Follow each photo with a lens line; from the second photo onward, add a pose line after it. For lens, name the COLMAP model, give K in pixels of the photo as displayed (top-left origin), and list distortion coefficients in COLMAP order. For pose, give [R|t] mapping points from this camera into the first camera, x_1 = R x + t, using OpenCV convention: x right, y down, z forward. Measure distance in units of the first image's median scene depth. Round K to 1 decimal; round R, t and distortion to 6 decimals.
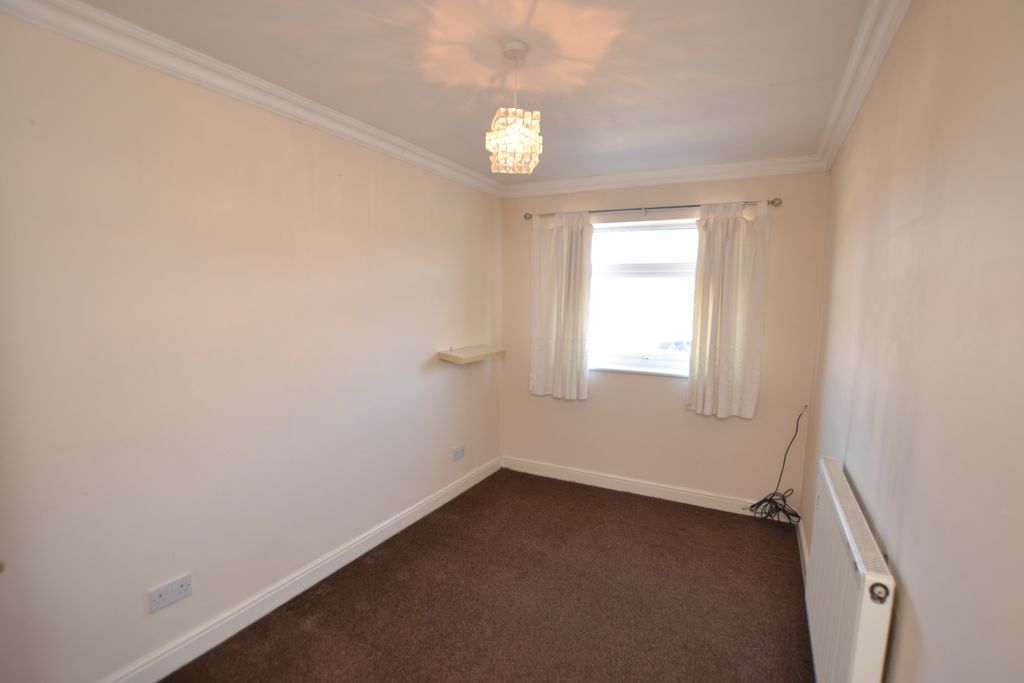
lens RADIAL K [[468.8, 0, 516.7], [0, 468.8, 358.5], [0, 0, 1]] dist [-0.029169, 0.000596]
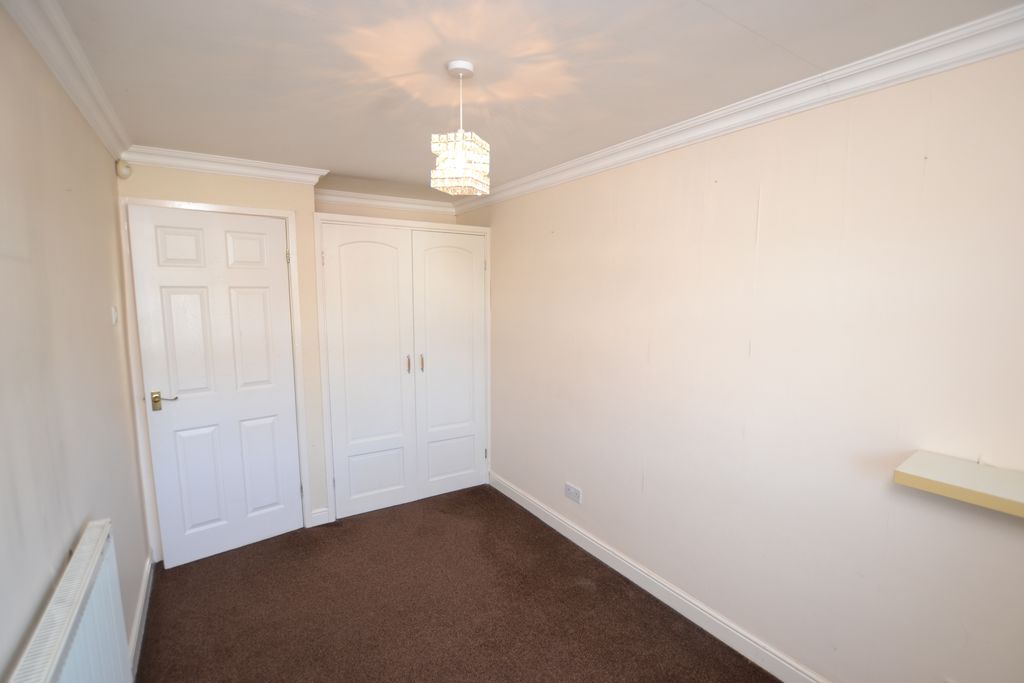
lens RADIAL K [[468.8, 0, 516.7], [0, 468.8, 358.5], [0, 0, 1]] dist [-0.029169, 0.000596]
pose [[-0.484783, 0.104709, -0.868344, 0.735934], [-0.120826, 0.975272, 0.185058, -0.242684], [0.866249, 0.194631, -0.460143, 1.461865]]
